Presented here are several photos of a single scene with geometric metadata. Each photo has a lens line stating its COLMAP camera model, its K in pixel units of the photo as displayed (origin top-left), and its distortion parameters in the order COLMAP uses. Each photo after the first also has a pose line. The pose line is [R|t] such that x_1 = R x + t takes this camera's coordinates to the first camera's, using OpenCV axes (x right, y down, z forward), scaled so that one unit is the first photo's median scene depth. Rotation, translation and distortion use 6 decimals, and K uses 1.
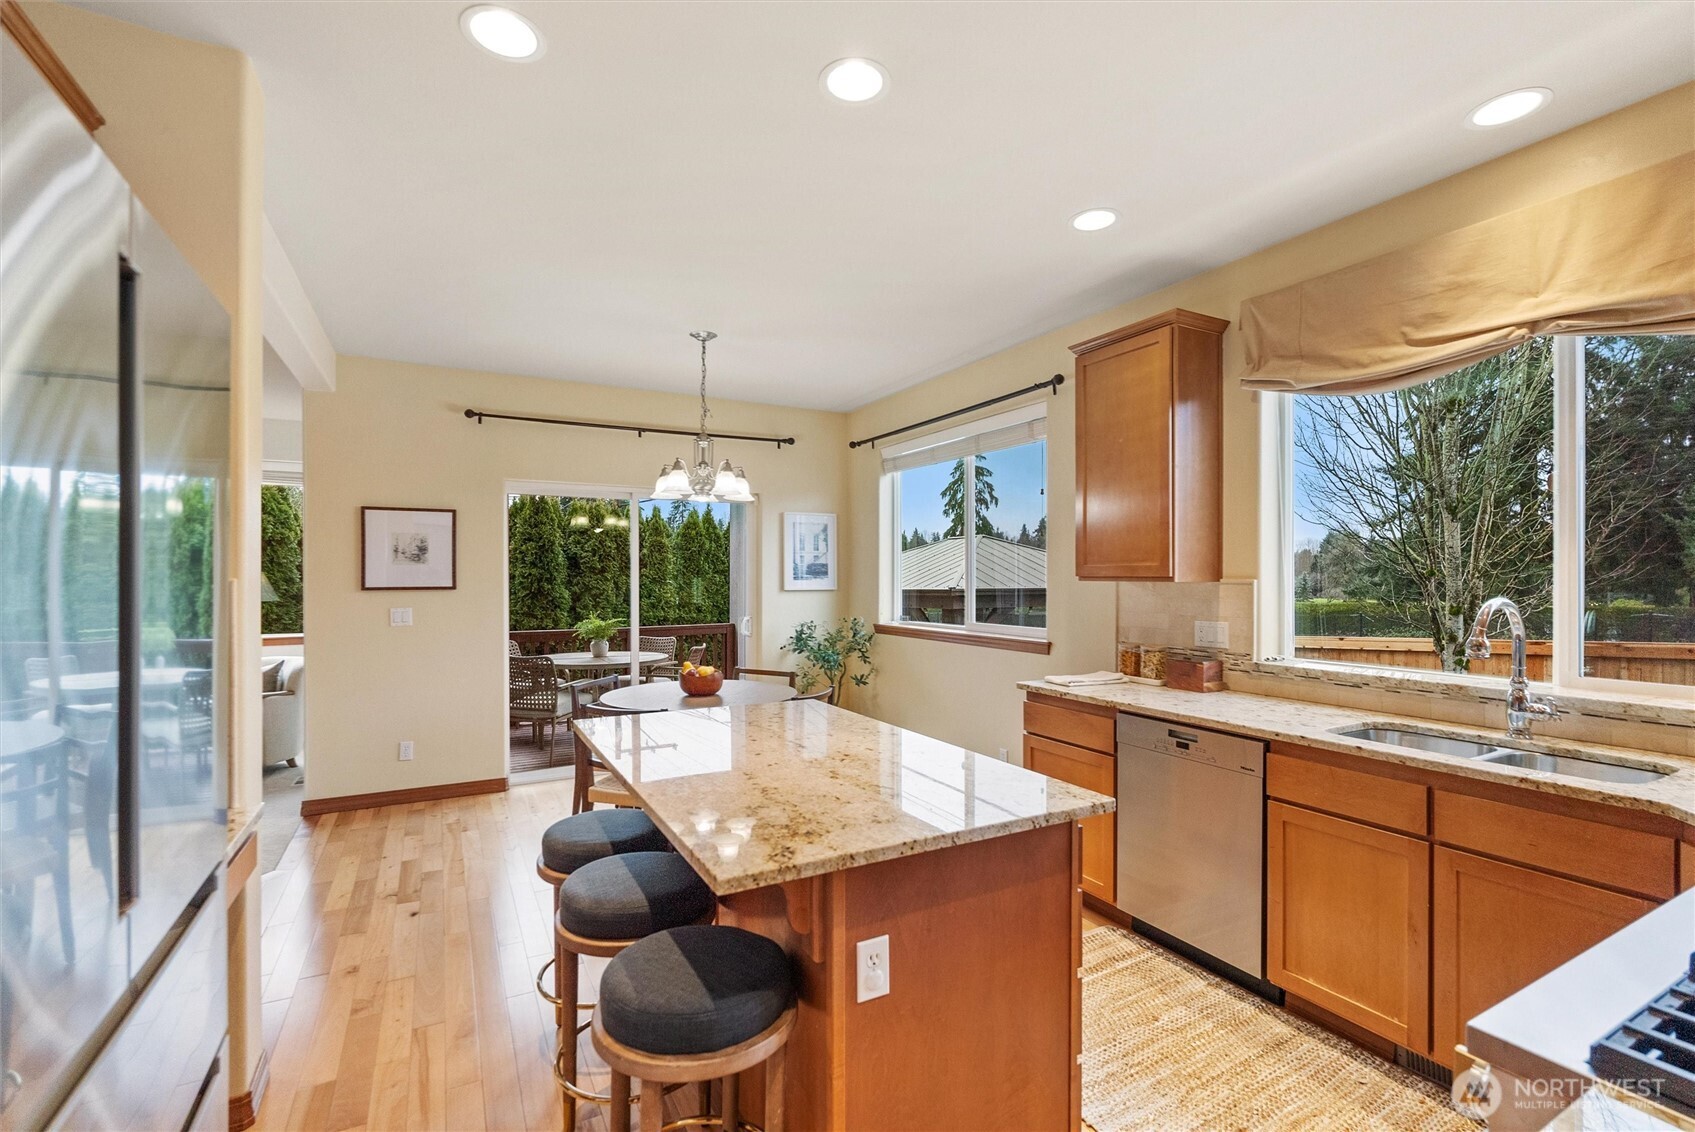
lens RADIAL K [[757.7, 0, 859.3], [0, 757.7, 579.5], [0, 0, 1]] dist [-0.002254, 0.000468]
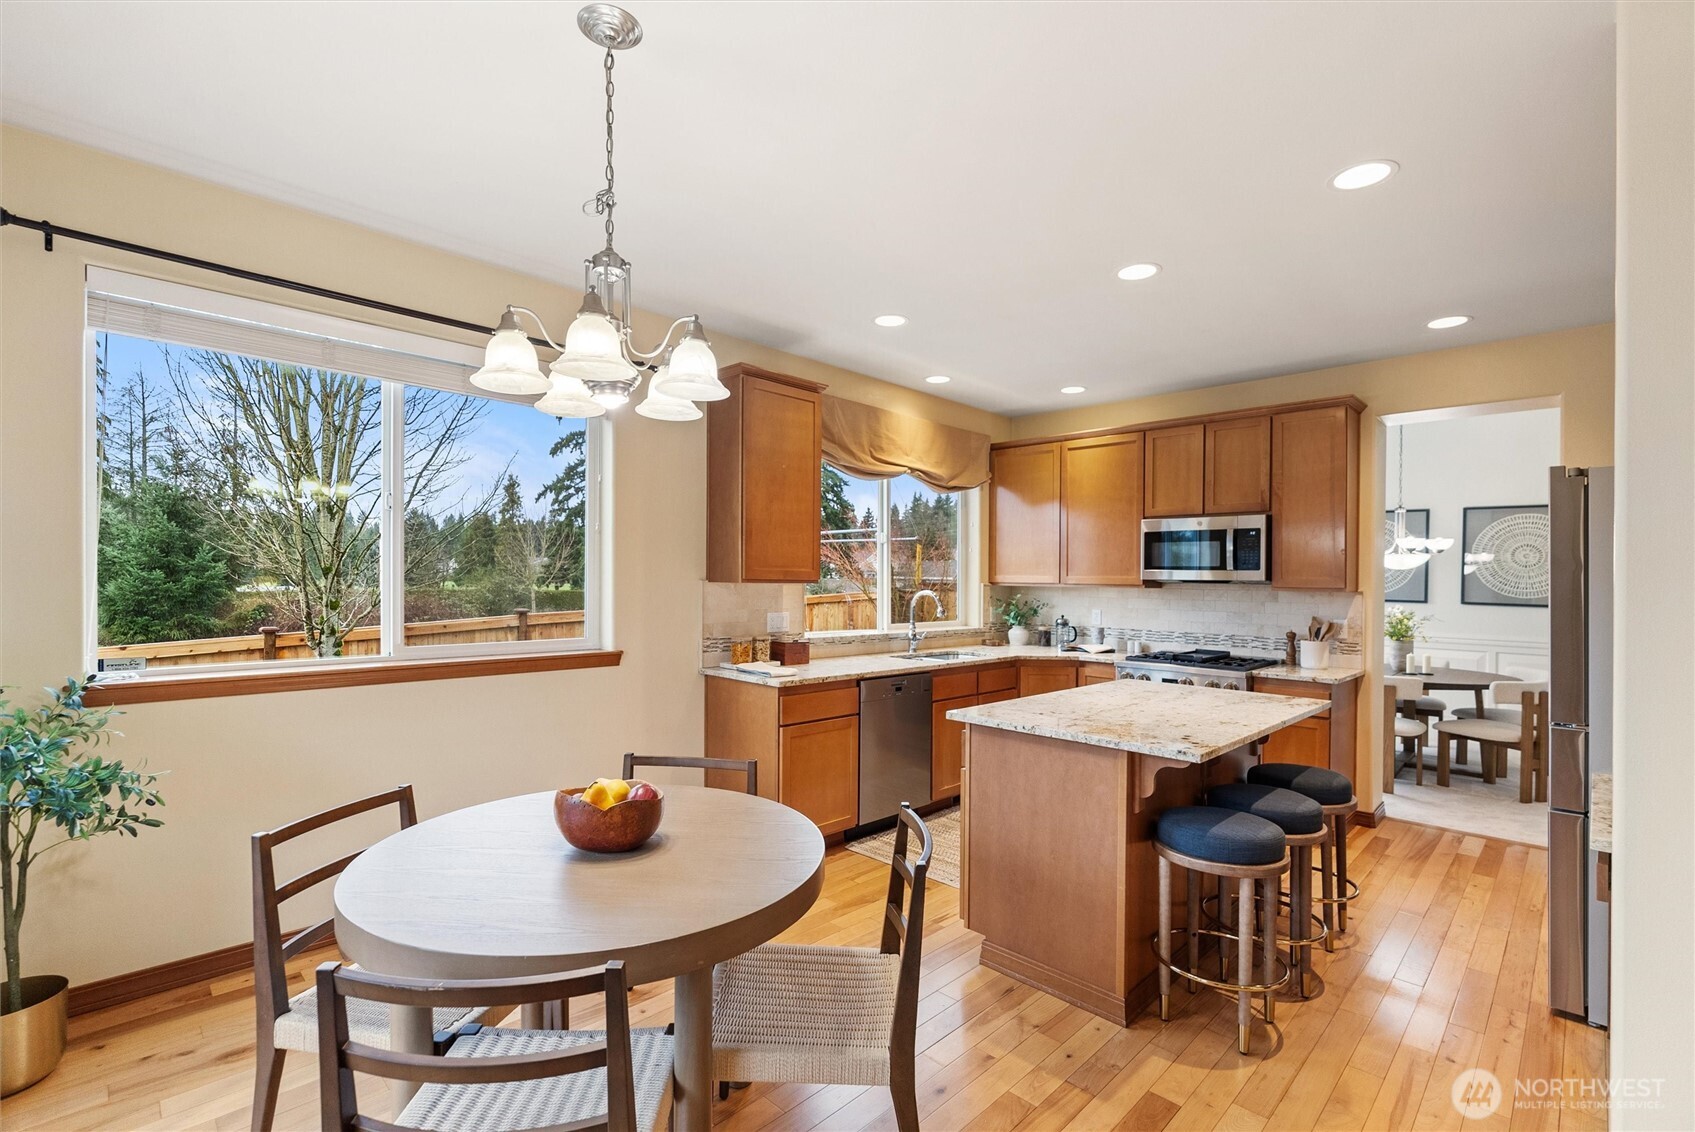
lens RADIAL K [[756.5, 0, 858.6], [0, 756.5, 571.8], [0, 0, 1]] dist [-0.002684, -0.000384]
pose [[-0.278919, 0.000766, 0.960314, -0.955192], [-0.014340, 0.999885, -0.004963, -0.014080], [-0.960208, -0.015155, -0.278876, 1.373578]]
